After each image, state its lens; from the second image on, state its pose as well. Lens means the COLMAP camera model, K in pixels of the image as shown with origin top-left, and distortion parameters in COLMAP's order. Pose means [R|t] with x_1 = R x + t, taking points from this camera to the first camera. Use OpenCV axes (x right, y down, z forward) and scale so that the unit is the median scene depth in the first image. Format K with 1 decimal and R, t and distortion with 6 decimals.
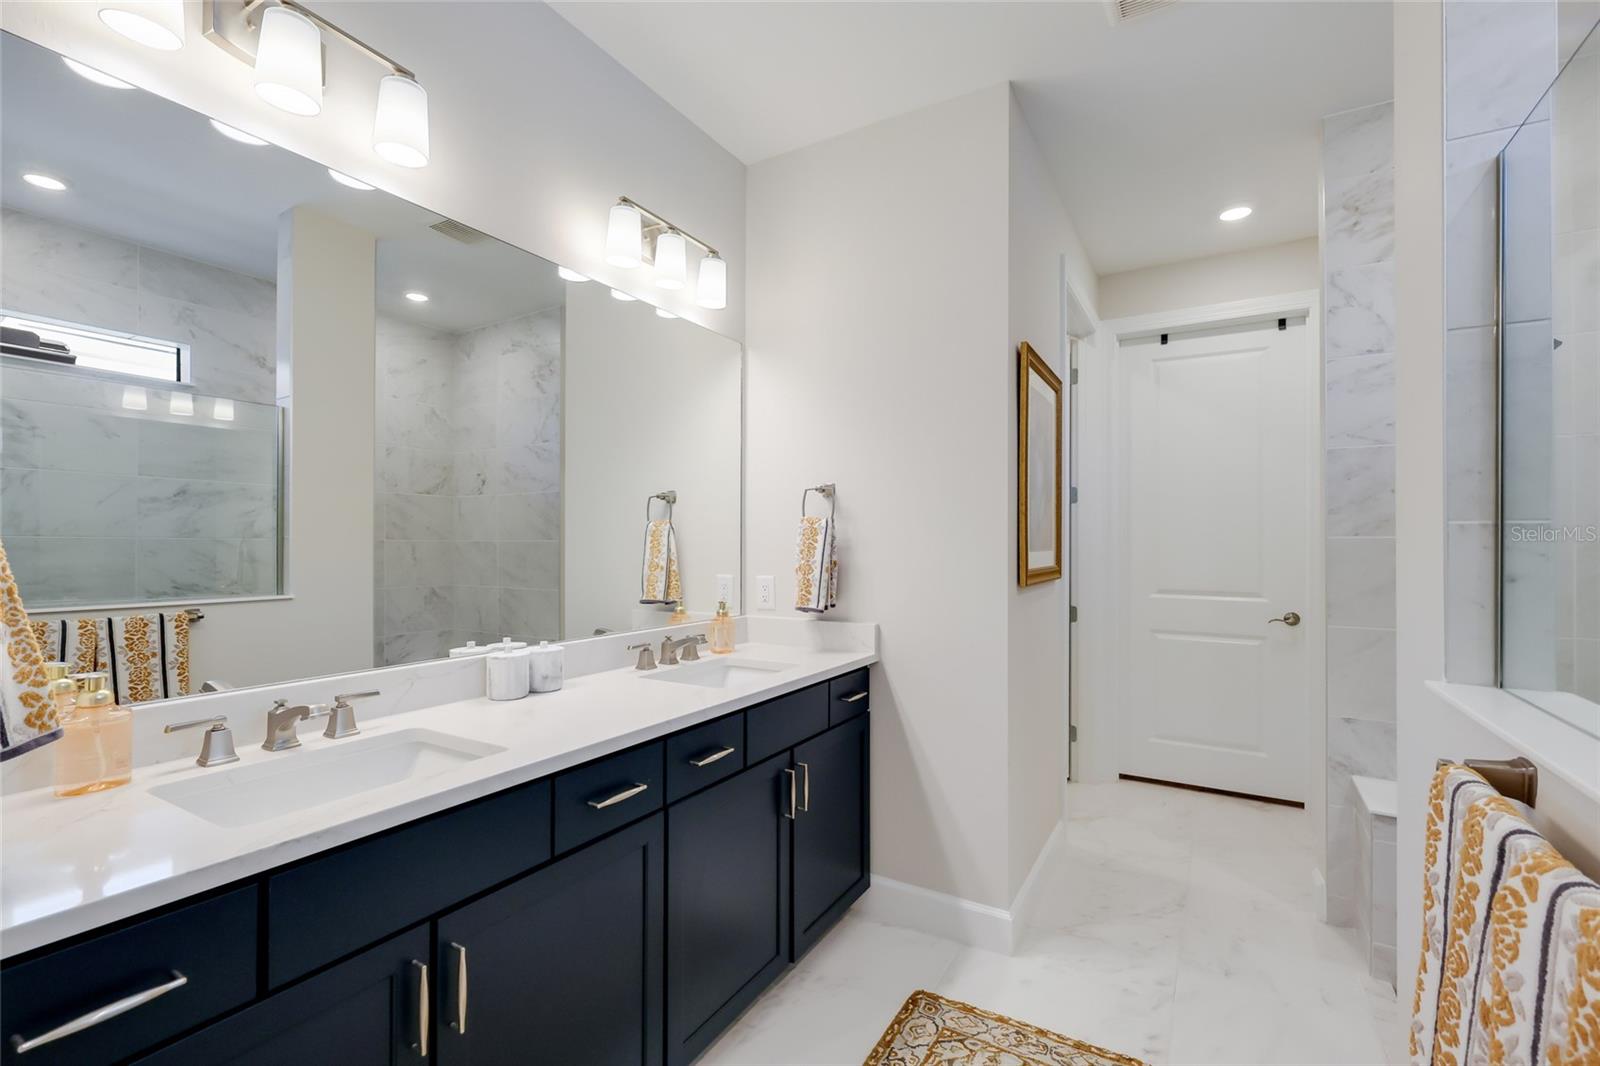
lens RADIAL K [[710.9, 0, 799.1], [0, 710.9, 542.0], [0, 0, 1]] dist [-0.000806, -0.000254]
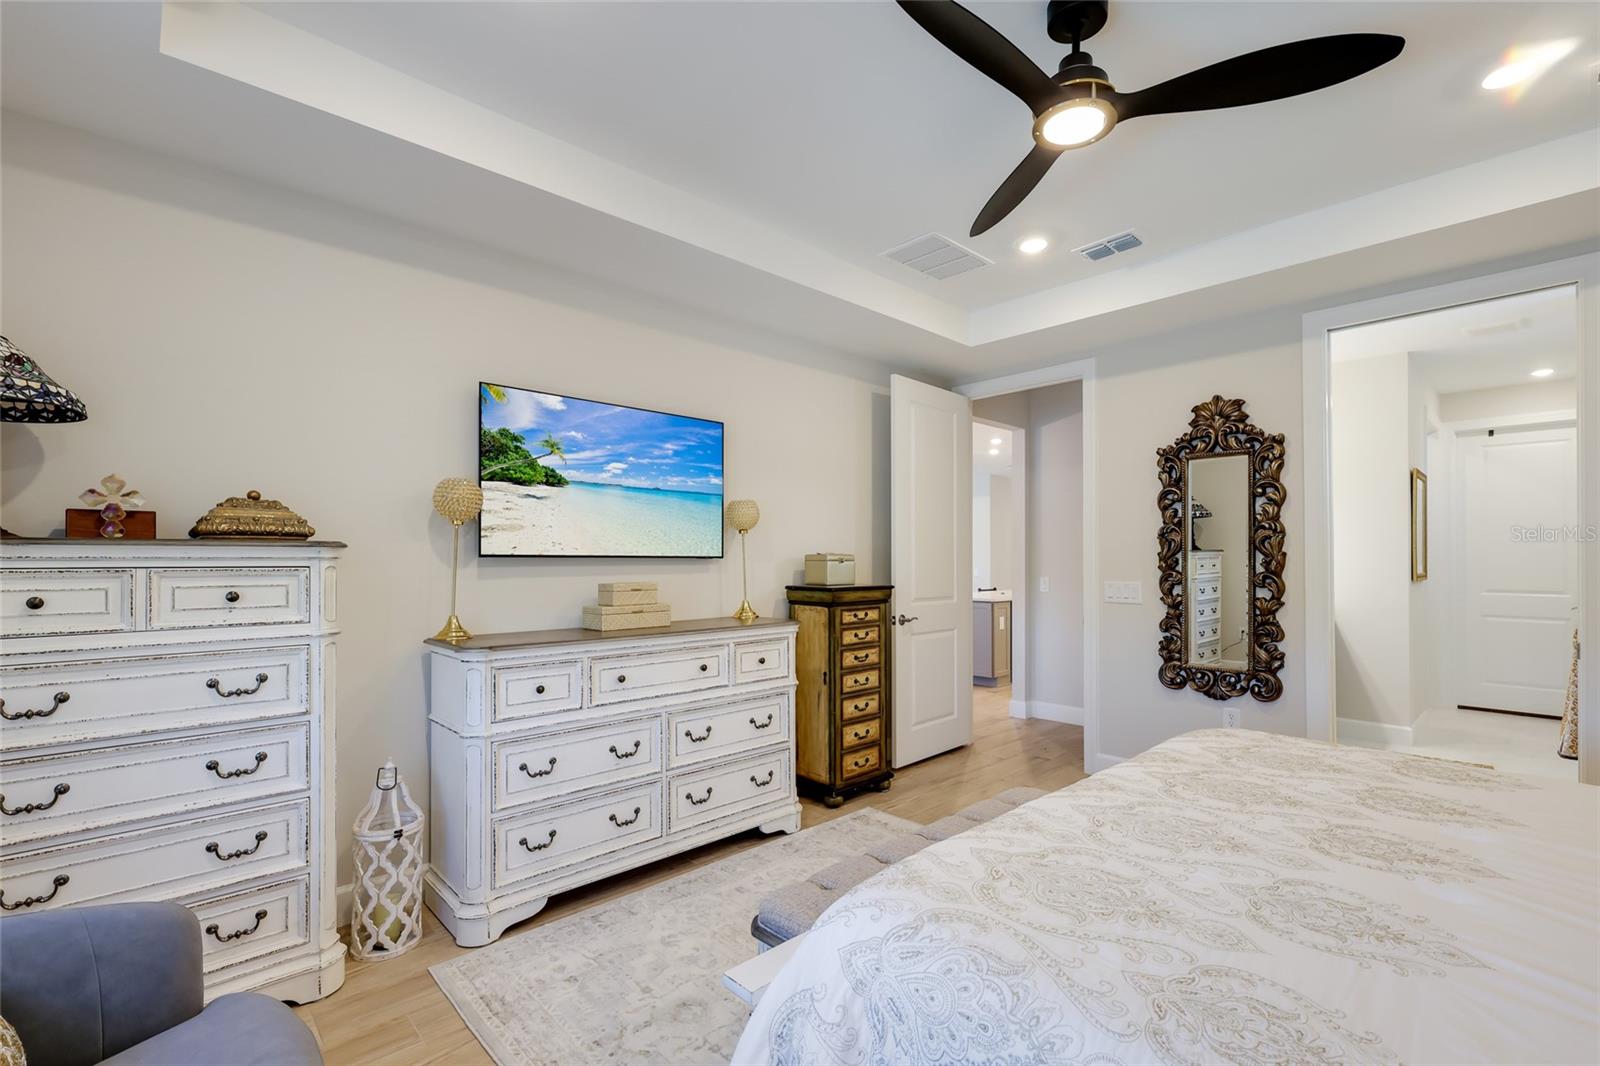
lens RADIAL K [[710.9, 0, 799.1], [0, 710.9, 542.0], [0, 0, 1]] dist [-0.000806, -0.000254]
pose [[0.959077, 0.000830, -0.283145, -0.591769], [-0.004164, 0.999929, -0.011174, -0.016667], [0.283116, 0.011896, 0.959012, -1.090341]]
